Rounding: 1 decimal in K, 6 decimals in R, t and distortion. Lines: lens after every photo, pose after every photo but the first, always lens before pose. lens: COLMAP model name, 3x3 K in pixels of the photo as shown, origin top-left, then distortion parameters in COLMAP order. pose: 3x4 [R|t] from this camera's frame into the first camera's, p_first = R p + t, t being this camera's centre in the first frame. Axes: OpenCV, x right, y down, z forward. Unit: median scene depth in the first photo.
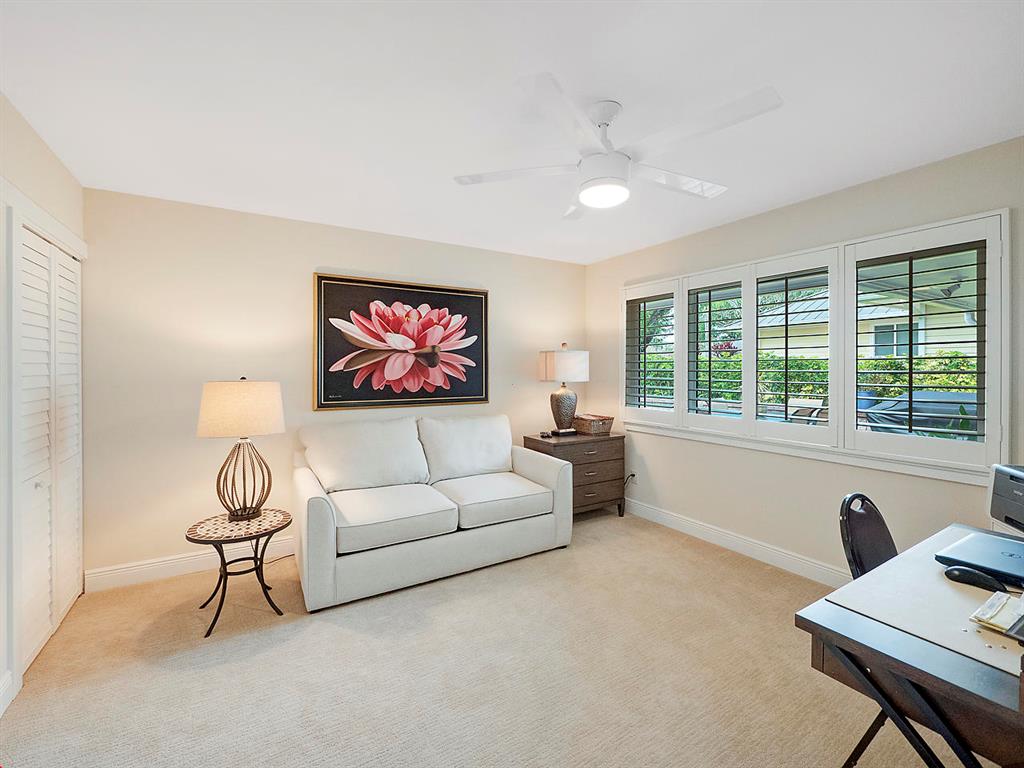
lens RADIAL K [[439.5, 0, 509.3], [0, 439.5, 382.1], [0, 0, 1]] dist [-0.005232, 0.000931]
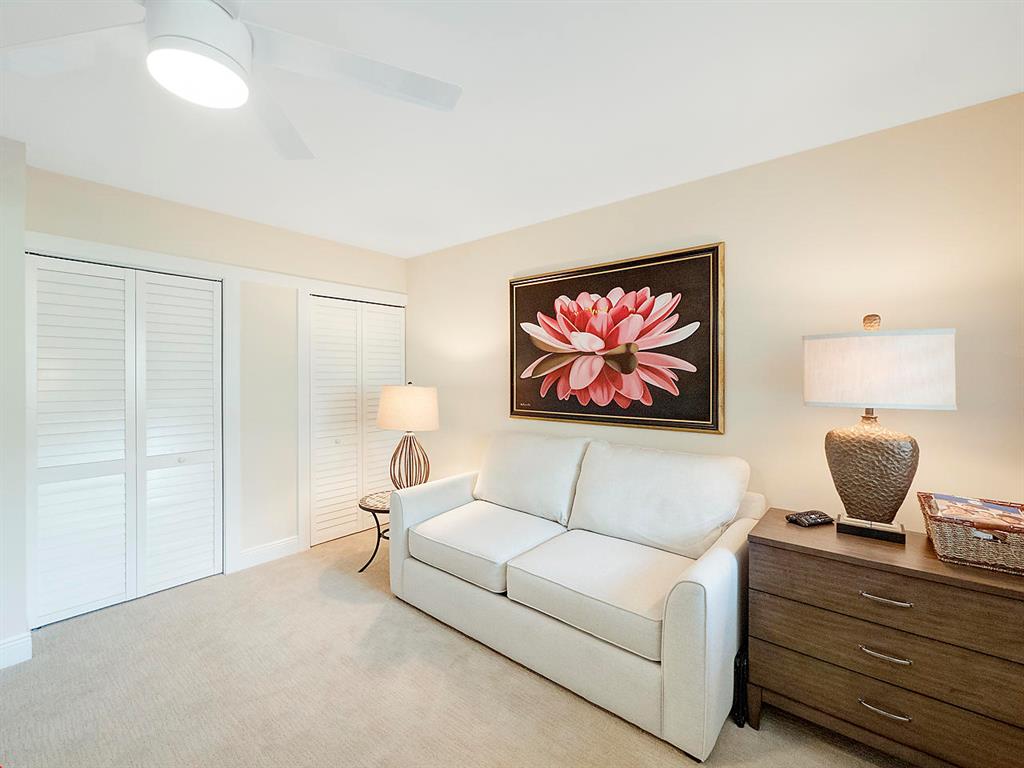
lens RADIAL K [[439.5, 0, 509.9], [0, 439.5, 382.5], [0, 0, 1]] dist [-0.005232, 0.000931]
pose [[0.332944, 0.017672, -0.942781, 0.453899], [-0.028781, 0.999549, 0.008572, -0.020430], [0.942507, 0.024280, 0.333302, 0.598416]]
